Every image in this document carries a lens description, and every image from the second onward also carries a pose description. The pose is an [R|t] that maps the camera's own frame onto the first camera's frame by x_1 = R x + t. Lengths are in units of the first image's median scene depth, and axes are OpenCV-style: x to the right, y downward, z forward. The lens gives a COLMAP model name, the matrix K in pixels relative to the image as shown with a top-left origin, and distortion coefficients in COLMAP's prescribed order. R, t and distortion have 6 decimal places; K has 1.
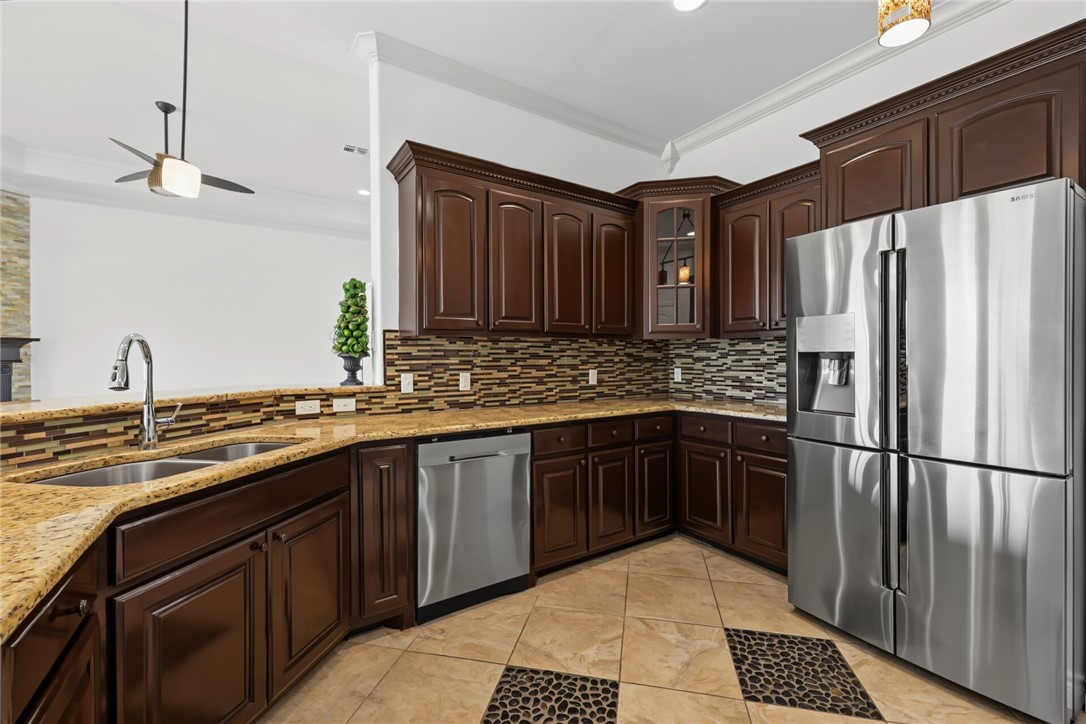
lens RADIAL K [[454.5, 0, 560.4], [0, 454.5, 360.3], [0, 0, 1]] dist [0.003564, 0.000018]
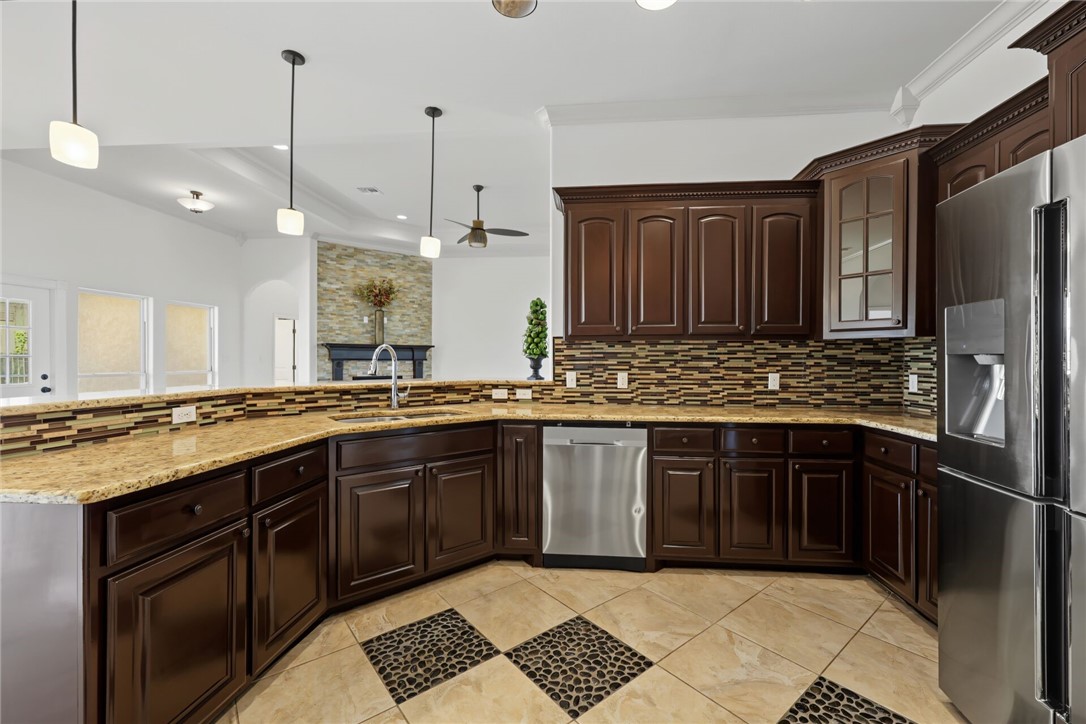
lens RADIAL K [[454.5, 0, 553.2], [0, 454.5, 361.6], [0, 0, 1]] dist [0.003564, 0.000018]
pose [[0.781440, 0.009820, -0.623904, 0.366381], [-0.009969, 0.999945, 0.003251, -0.001963], [0.623901, 0.003679, 0.781494, 0.008660]]
